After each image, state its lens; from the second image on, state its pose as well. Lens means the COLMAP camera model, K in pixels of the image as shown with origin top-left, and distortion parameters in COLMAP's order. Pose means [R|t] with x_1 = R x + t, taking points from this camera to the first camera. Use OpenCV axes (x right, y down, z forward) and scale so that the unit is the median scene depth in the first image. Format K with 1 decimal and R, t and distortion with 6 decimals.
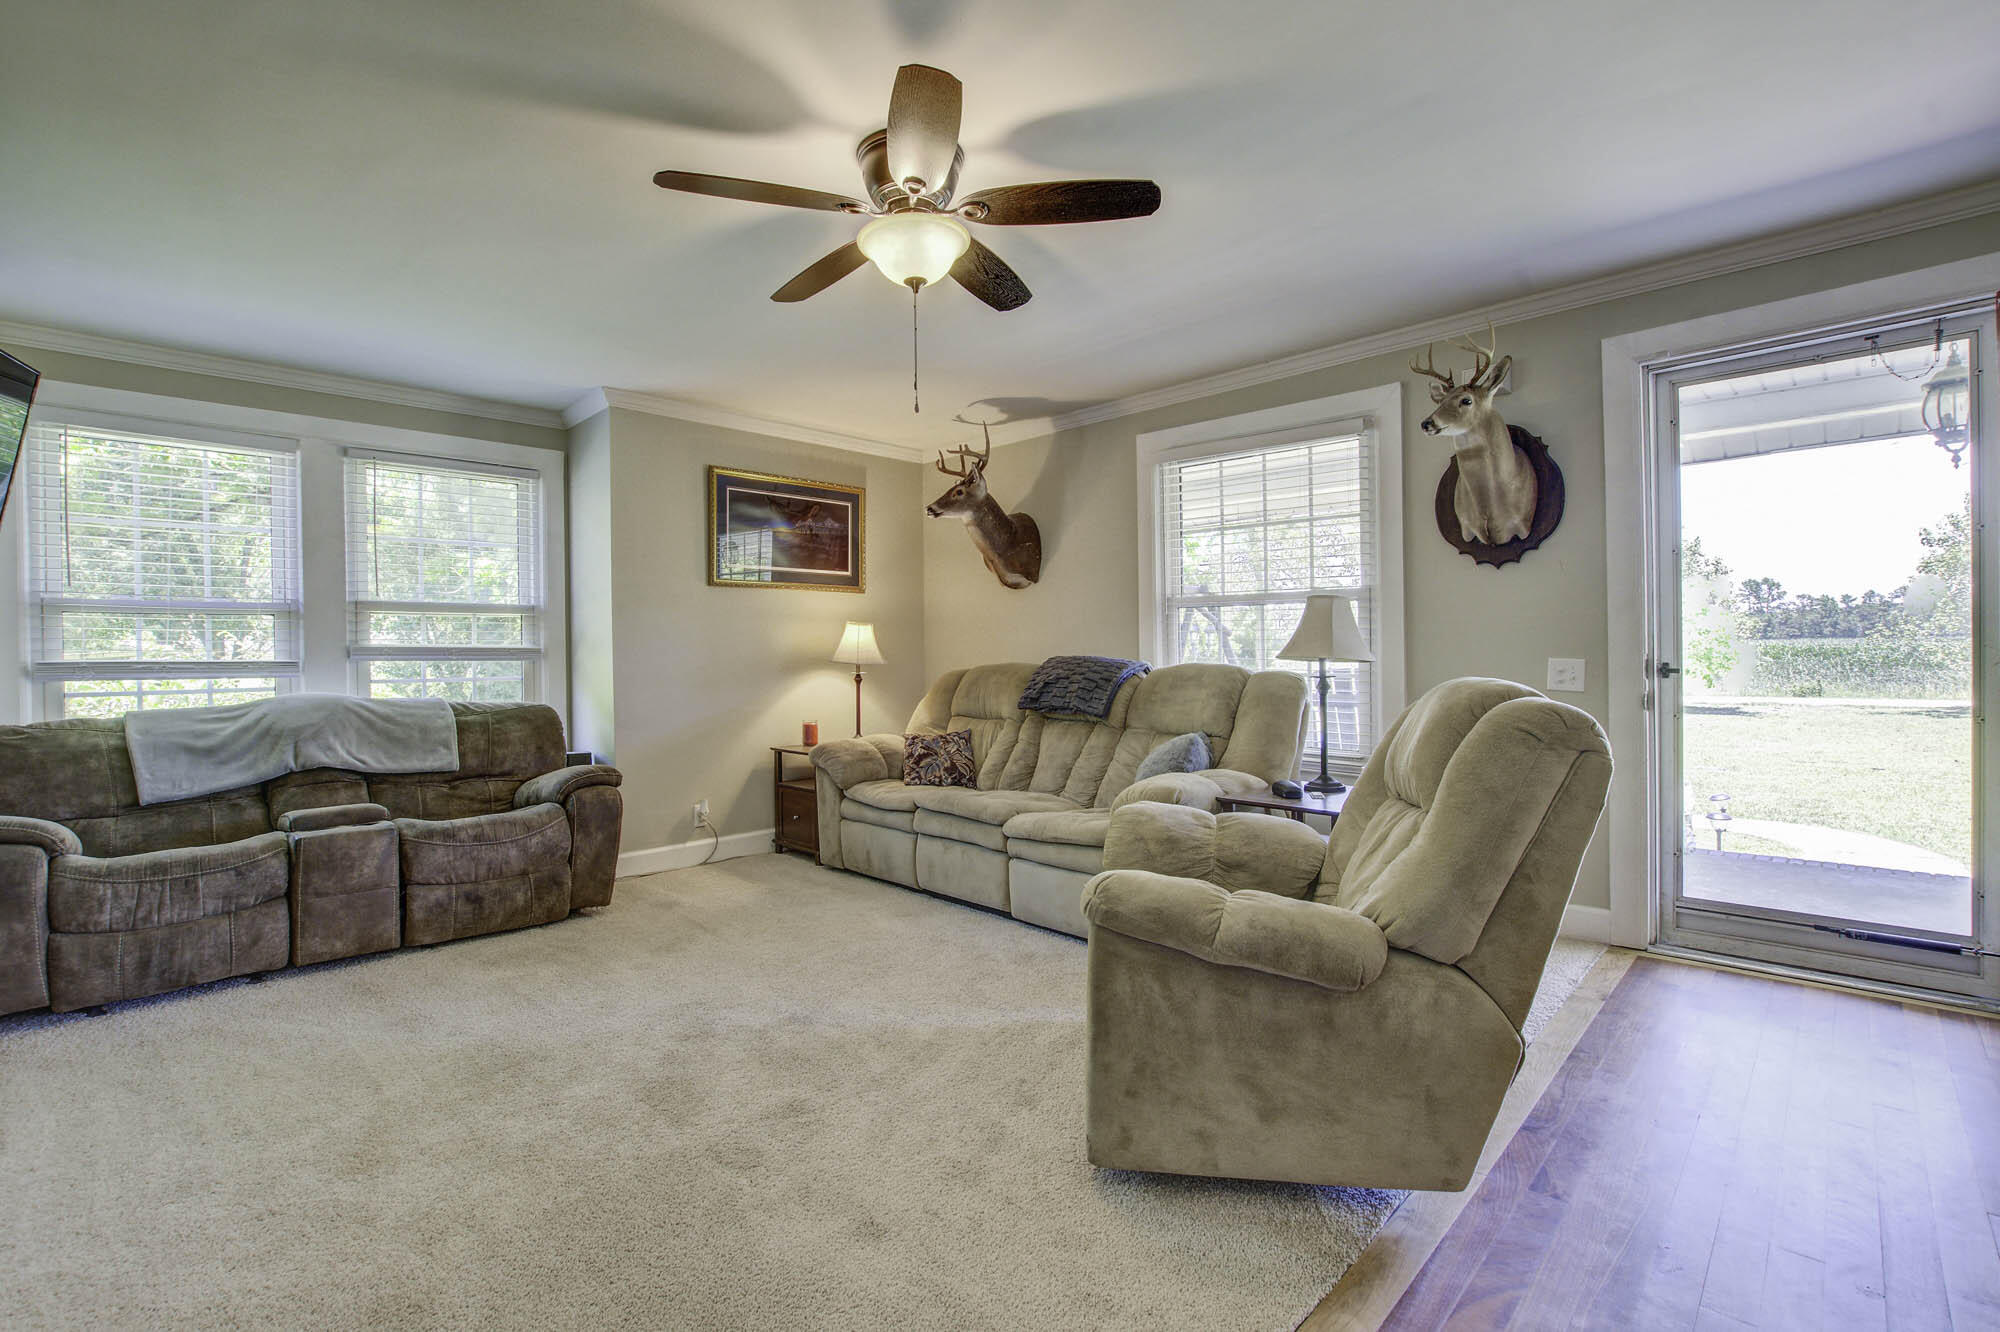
lens RADIAL K [[927.0, 0, 993.5], [0, 927.0, 661.8], [0, 0, 1]] dist [0.001223, -0.000403]
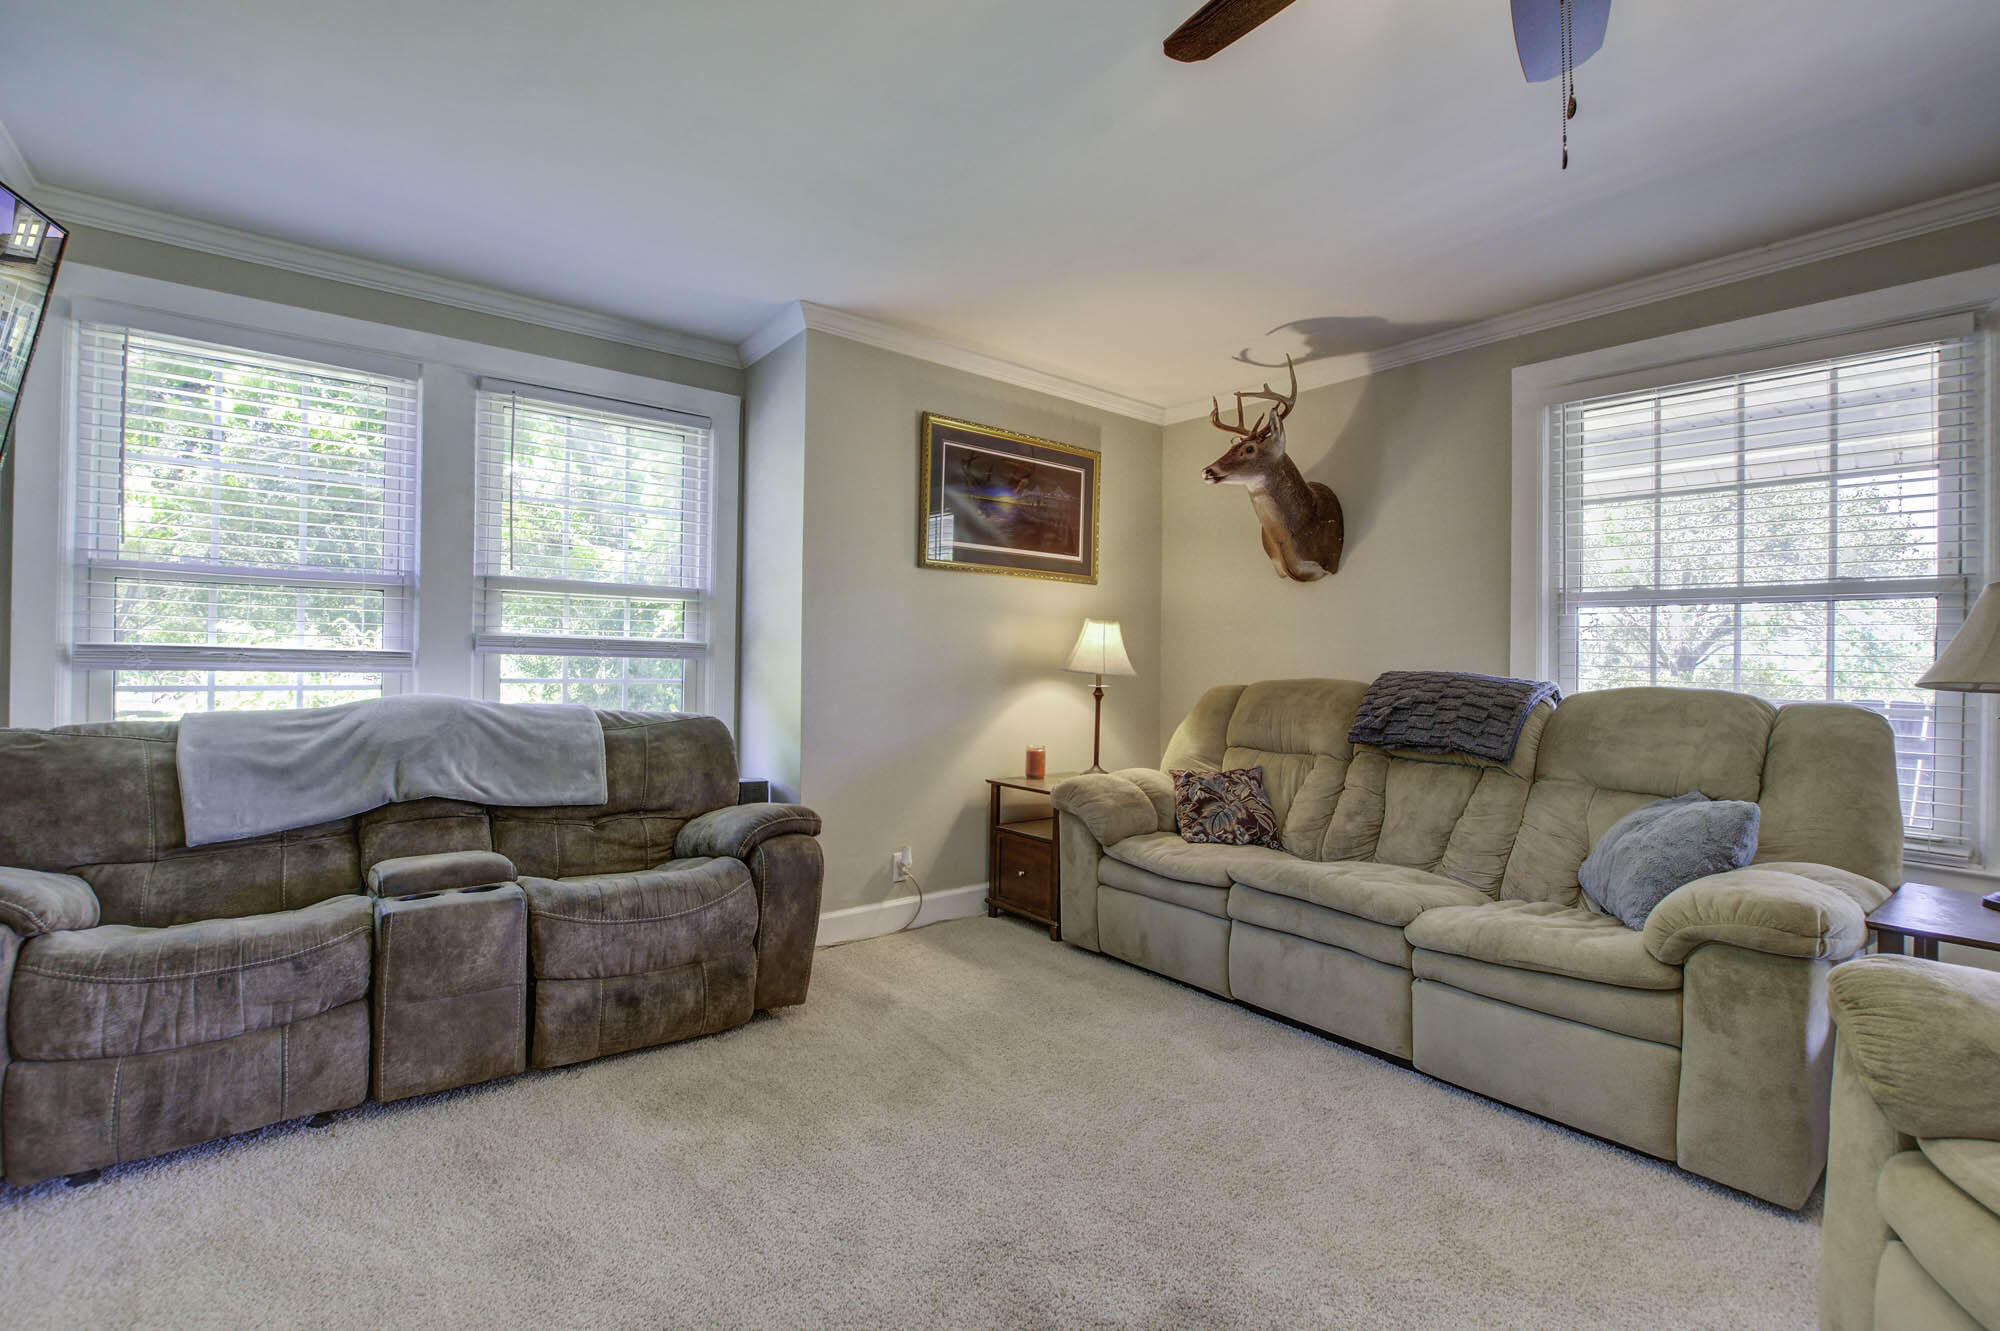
lens RADIAL K [[894.9, 0, 1000.0], [0, 894.9, 665.5], [0, 0, 1]] dist [-0.009571, 0.001374]
pose [[0.995611, 0.025479, -0.090051, -0.199487], [-0.026317, 0.999621, -0.008127, 0.003952], [0.089809, 0.010462, 0.995904, 0.311449]]
